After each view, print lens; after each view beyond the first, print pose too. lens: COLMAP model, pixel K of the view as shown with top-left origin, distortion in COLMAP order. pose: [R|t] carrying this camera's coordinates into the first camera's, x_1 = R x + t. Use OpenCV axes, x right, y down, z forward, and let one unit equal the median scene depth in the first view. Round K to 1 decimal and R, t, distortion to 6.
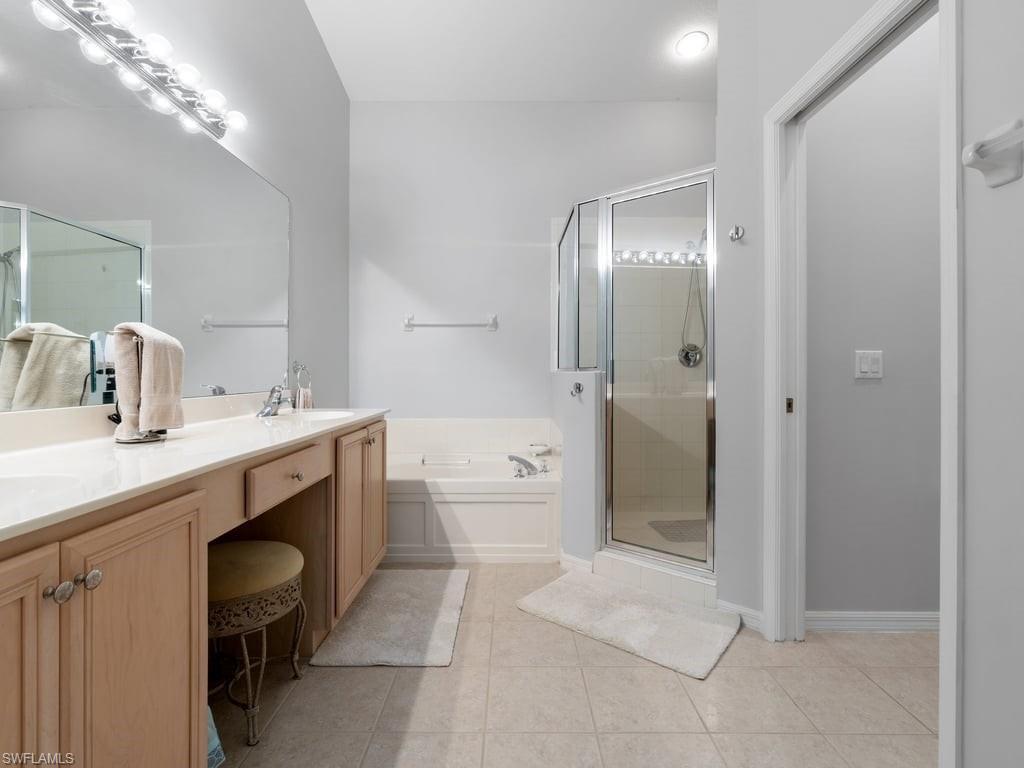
lens RADIAL K [[497.0, 0, 506.3], [0, 497.0, 371.5], [0, 0, 1]] dist [0.000165, 0.000307]
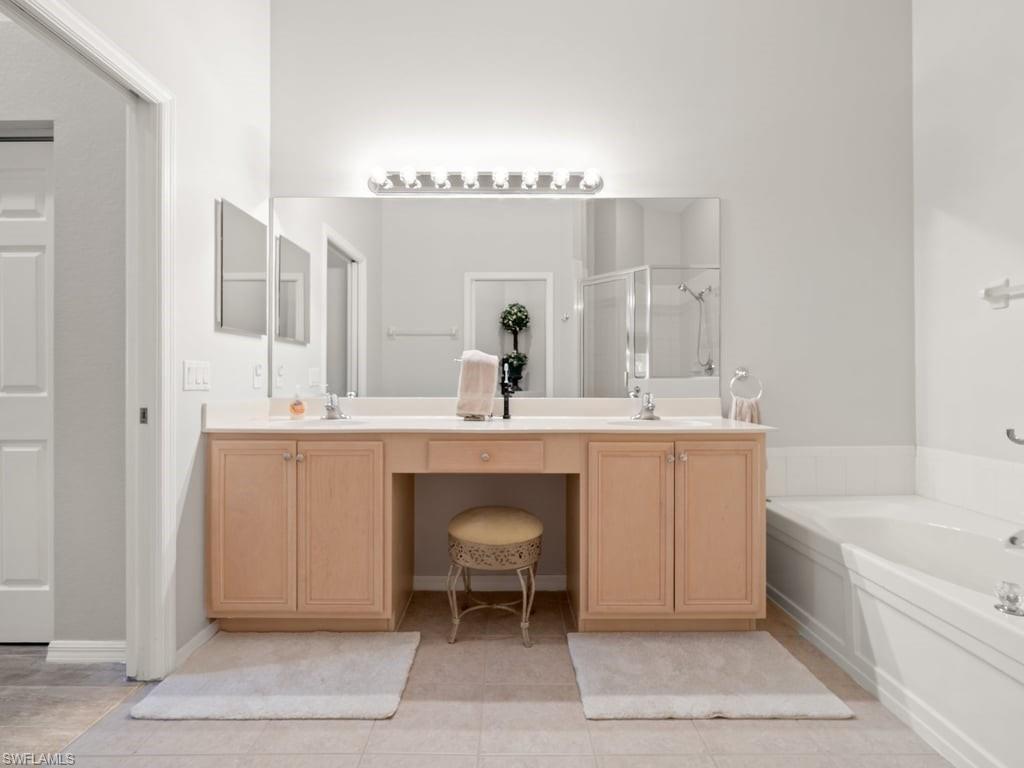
lens RADIAL K [[490.4, 0, 504.9], [0, 490.4, 378.7], [0, 0, 1]] dist [-0.000723, -0.000253]
pose [[0.009924, -0.010214, -0.999899, 0.699045], [0.002031, 0.999946, -0.010195, 0.009208], [0.999949, -0.001929, 0.009944, 0.803627]]
